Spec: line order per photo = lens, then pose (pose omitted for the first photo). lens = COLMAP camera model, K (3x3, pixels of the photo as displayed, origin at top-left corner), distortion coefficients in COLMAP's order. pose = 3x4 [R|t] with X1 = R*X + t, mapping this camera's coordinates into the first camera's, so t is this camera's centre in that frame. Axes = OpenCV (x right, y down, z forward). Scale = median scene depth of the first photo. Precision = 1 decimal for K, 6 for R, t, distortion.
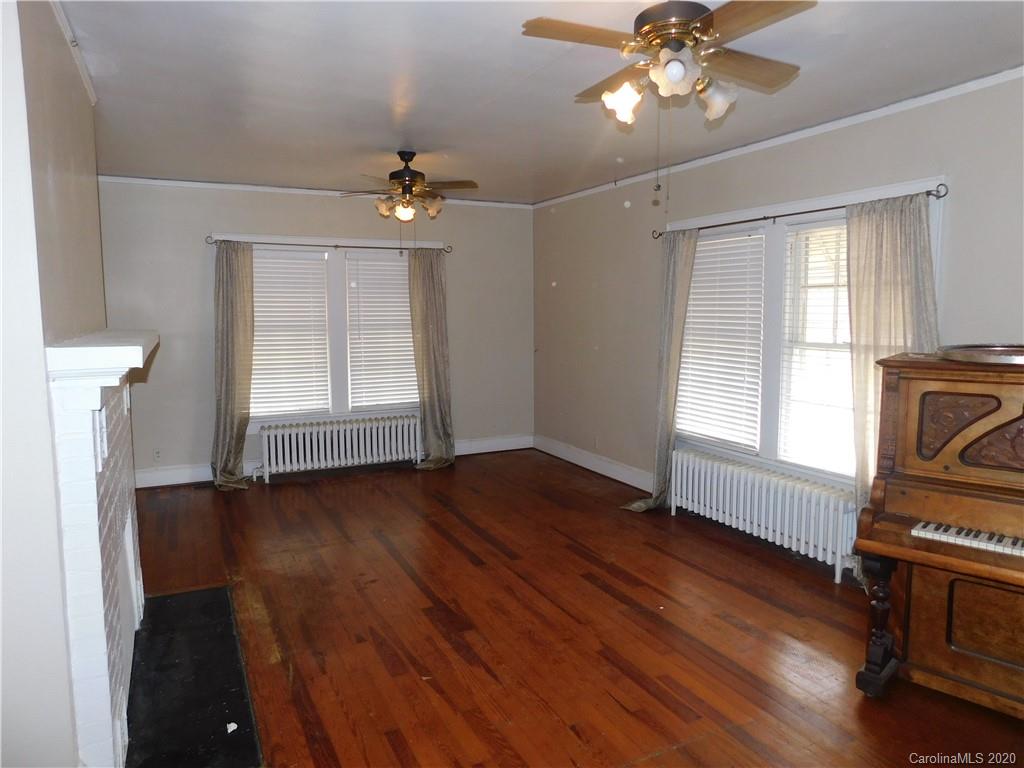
lens RADIAL K [[680.5, 0, 512.0], [0, 680.5, 384.0], [0, 0, 1]] dist [-0.067467, 0.058620]
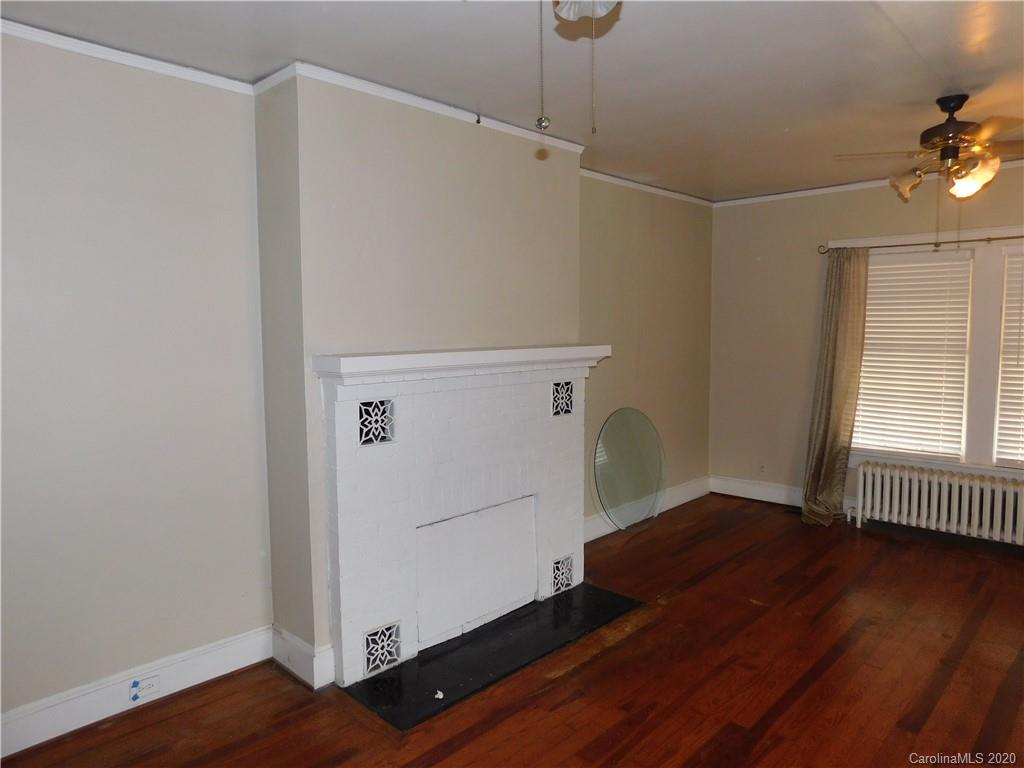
lens RADIAL K [[680.5, 0, 512.0], [0, 680.5, 384.0], [0, 0, 1]] dist [-0.067467, 0.058620]
pose [[0.330629, 0.082215, -0.940173, 0.283525], [-0.095815, 0.993975, 0.053225, -0.038153], [0.938884, 0.072485, 0.336515, 0.298587]]
